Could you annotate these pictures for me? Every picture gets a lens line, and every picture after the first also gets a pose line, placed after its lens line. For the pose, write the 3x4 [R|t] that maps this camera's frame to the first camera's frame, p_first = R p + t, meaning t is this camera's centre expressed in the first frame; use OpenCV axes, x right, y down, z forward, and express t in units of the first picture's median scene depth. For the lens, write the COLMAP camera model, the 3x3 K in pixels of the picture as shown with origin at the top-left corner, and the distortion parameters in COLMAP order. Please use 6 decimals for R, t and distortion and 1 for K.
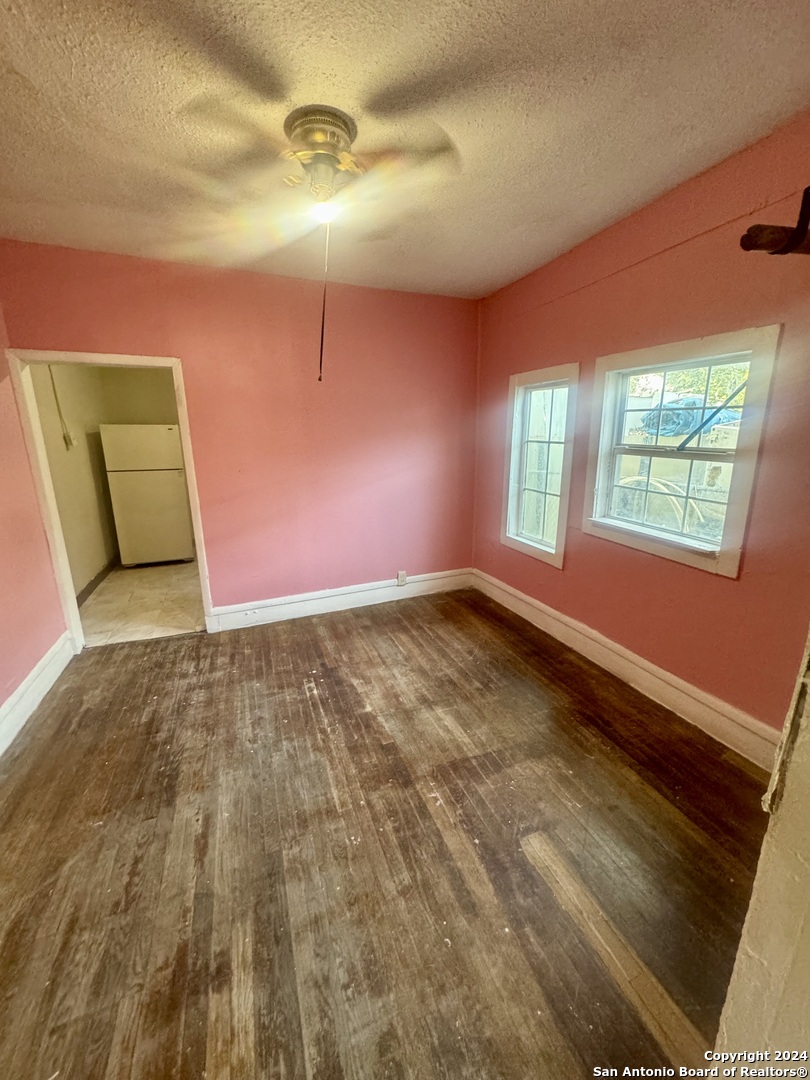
lens RADIAL K [[435.1, 0, 409.2], [0, 435.1, 535.7], [0, 0, 1]] dist [0.001754, 0.000164]
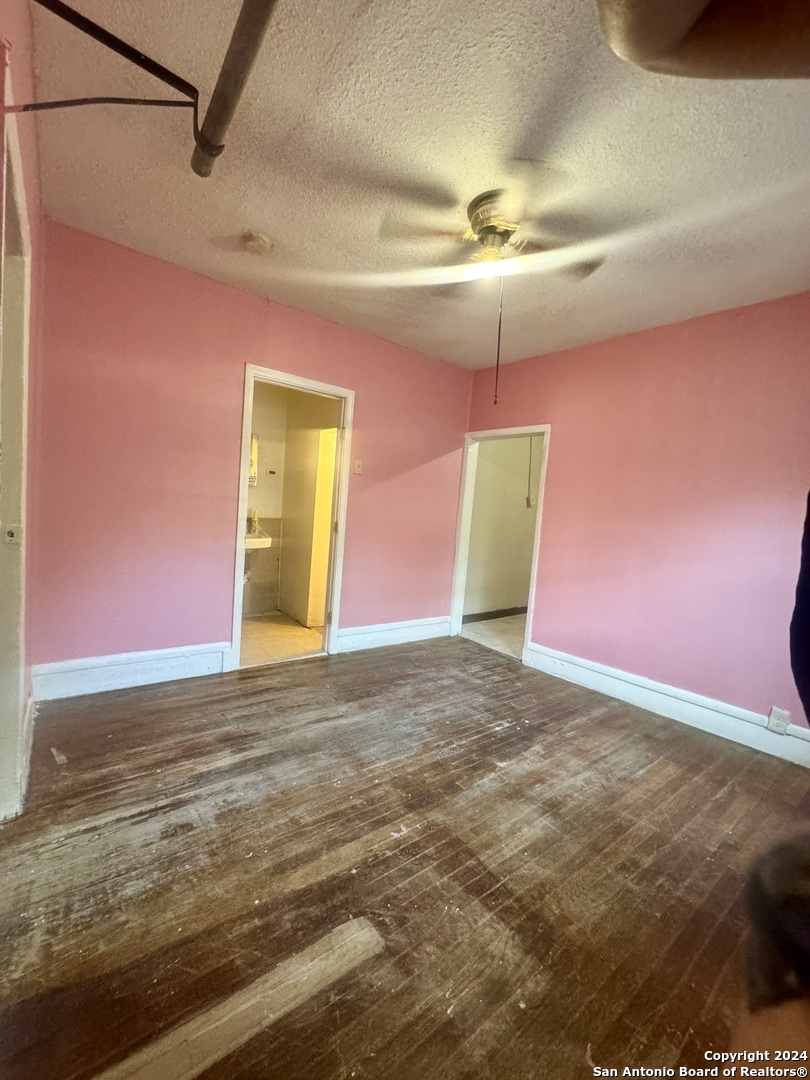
lens RADIAL K [[435.1, 0, 404.6], [0, 435.1, 546.7], [0, 0, 1]] dist [0.001754, 0.000164]
pose [[0.281907, 0.101190, -0.954091, 0.686406], [-0.309450, 0.950869, 0.009414, 0.039360], [0.908168, 0.292589, 0.299370, 0.473010]]
